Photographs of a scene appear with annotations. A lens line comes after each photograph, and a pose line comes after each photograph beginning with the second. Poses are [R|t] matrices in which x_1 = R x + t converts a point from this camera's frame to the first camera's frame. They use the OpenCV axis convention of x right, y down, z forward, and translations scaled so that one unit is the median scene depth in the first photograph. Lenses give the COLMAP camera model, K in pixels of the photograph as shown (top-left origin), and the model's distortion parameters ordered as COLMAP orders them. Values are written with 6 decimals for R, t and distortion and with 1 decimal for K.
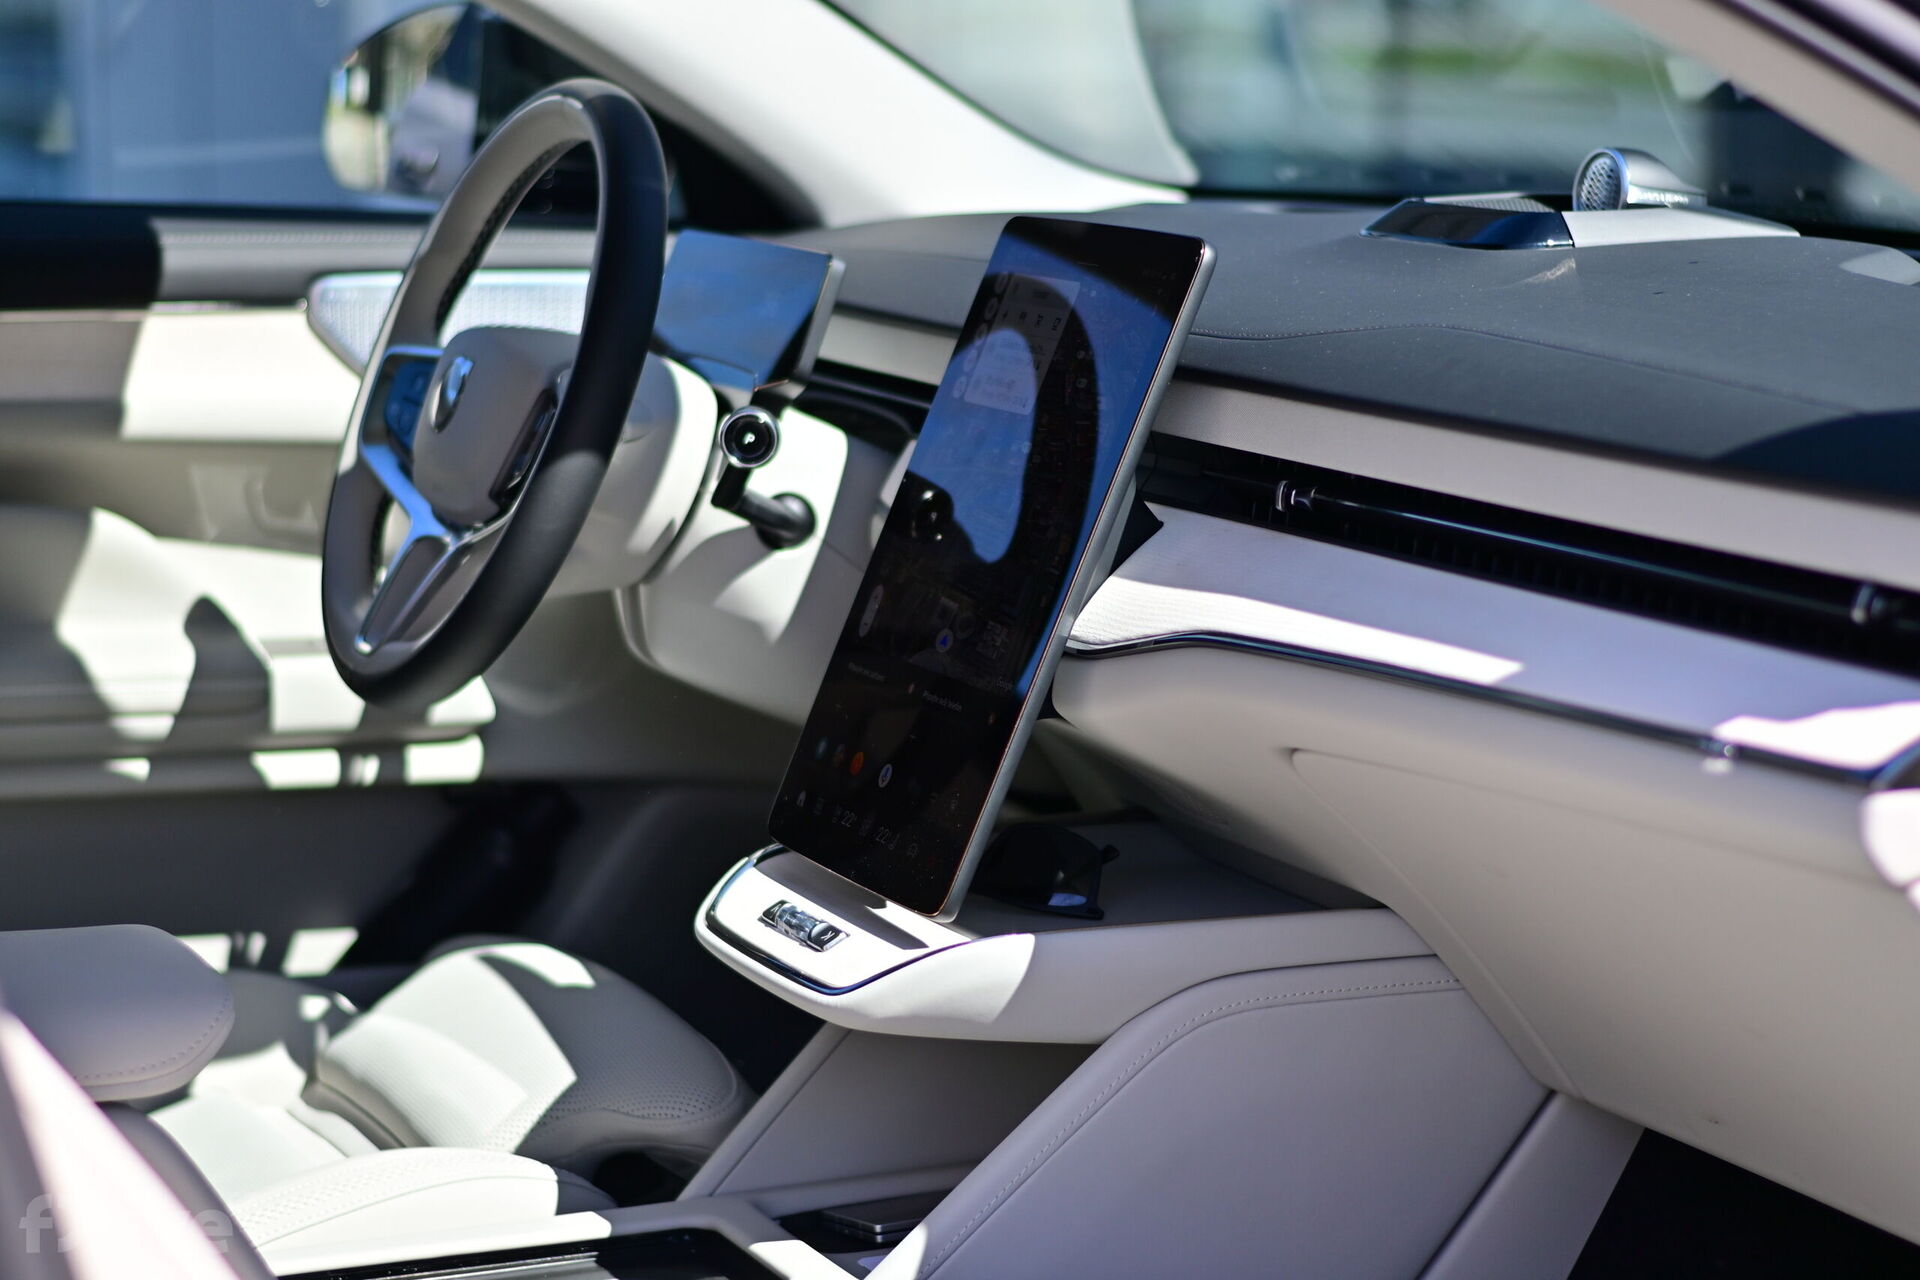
lens RADIAL K [[4295.0, 0, 957.1], [0, 4295.0, 681.2], [0, 0, 1]] dist [0.005919, 0.028626]
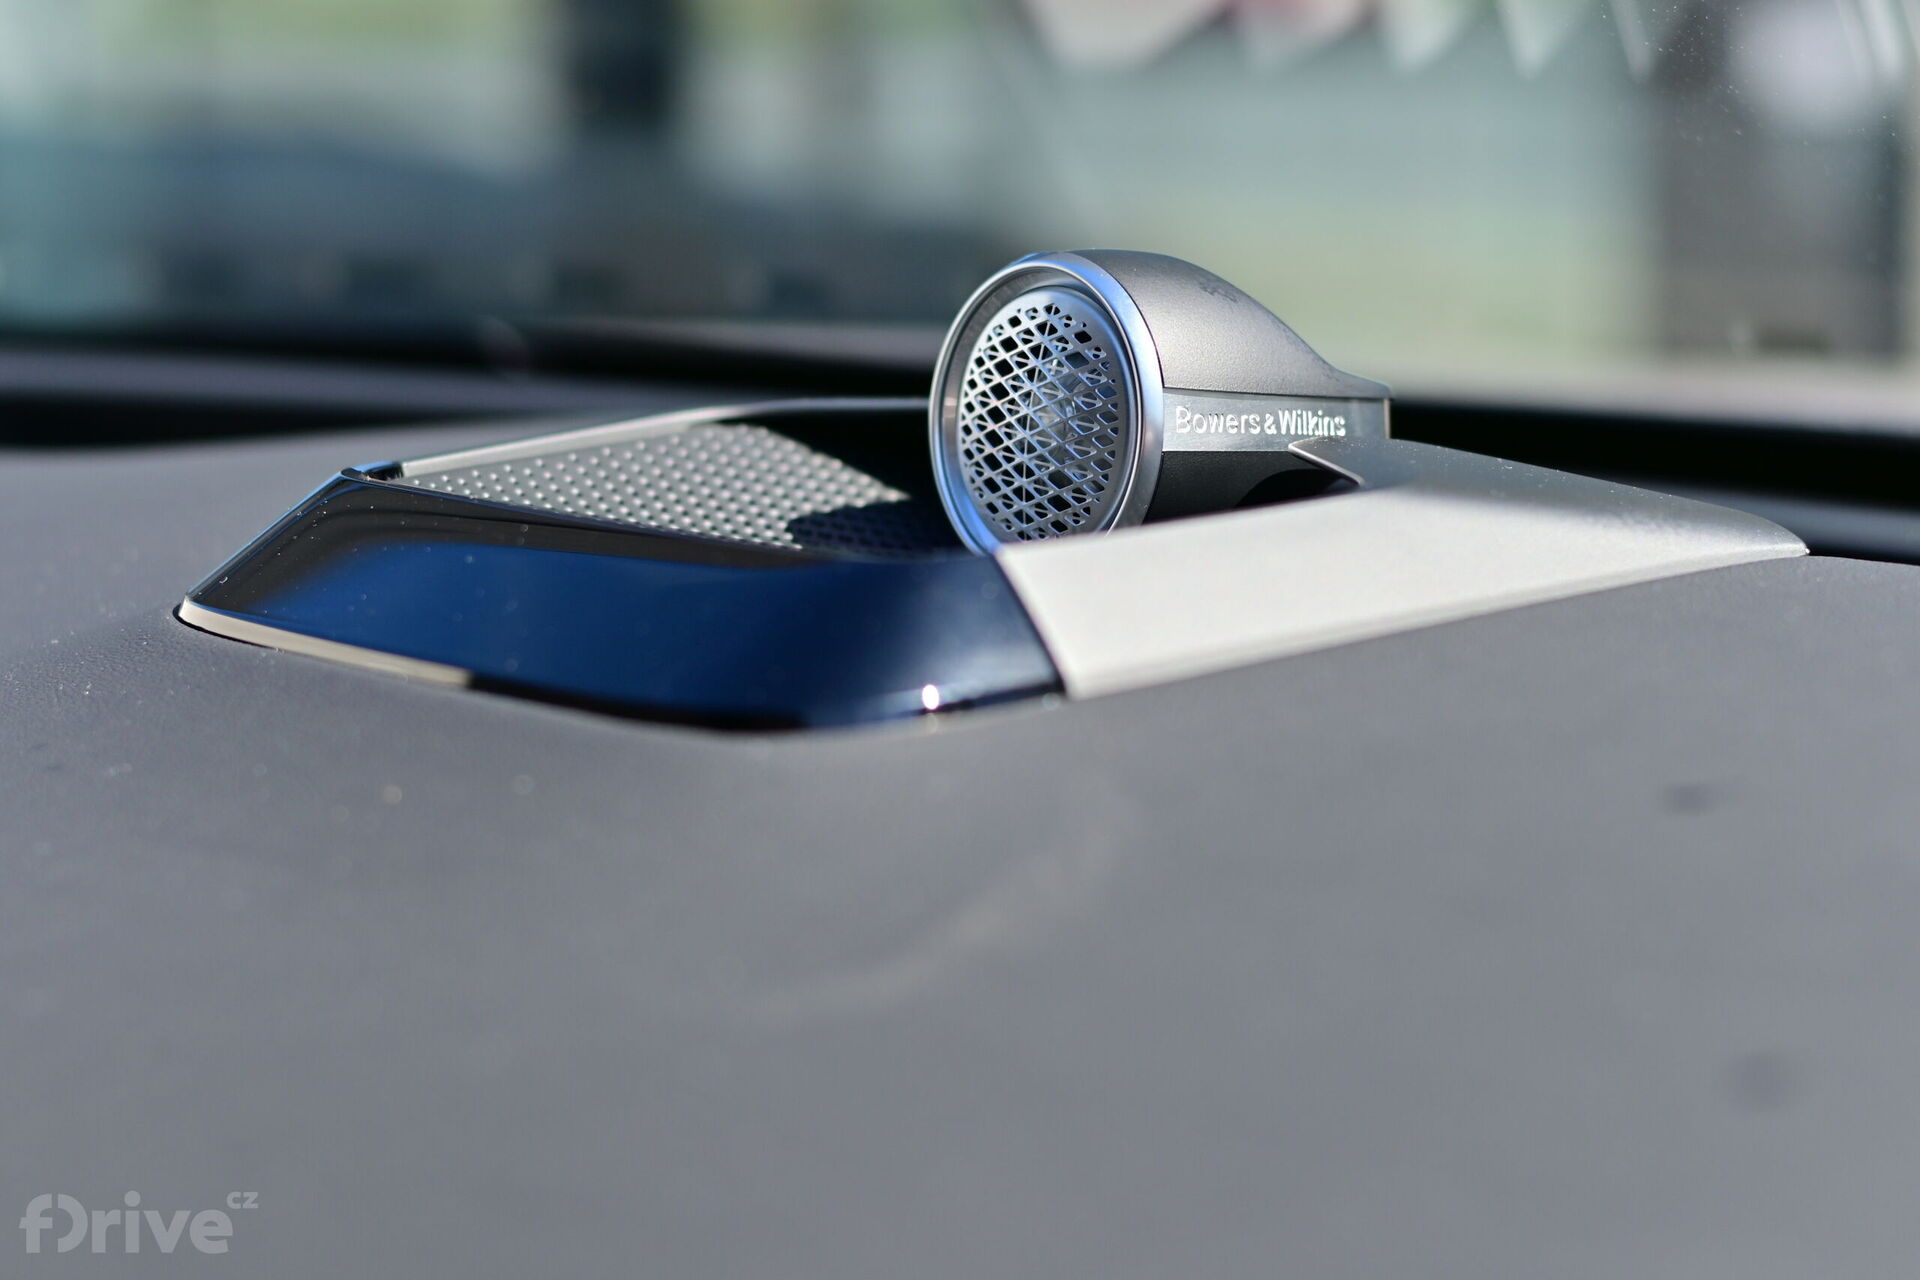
lens RADIAL K [[4295.0, 0, 957.1], [0, 4295.0, 681.2], [0, 0, 1]] dist [0.005919, 0.028626]
pose [[0.969386, -0.068469, 0.235804, 0.078318], [0.070514, 0.997511, -0.000238, -0.097340], [-0.235201, 0.016858, 0.971801, 0.736490]]
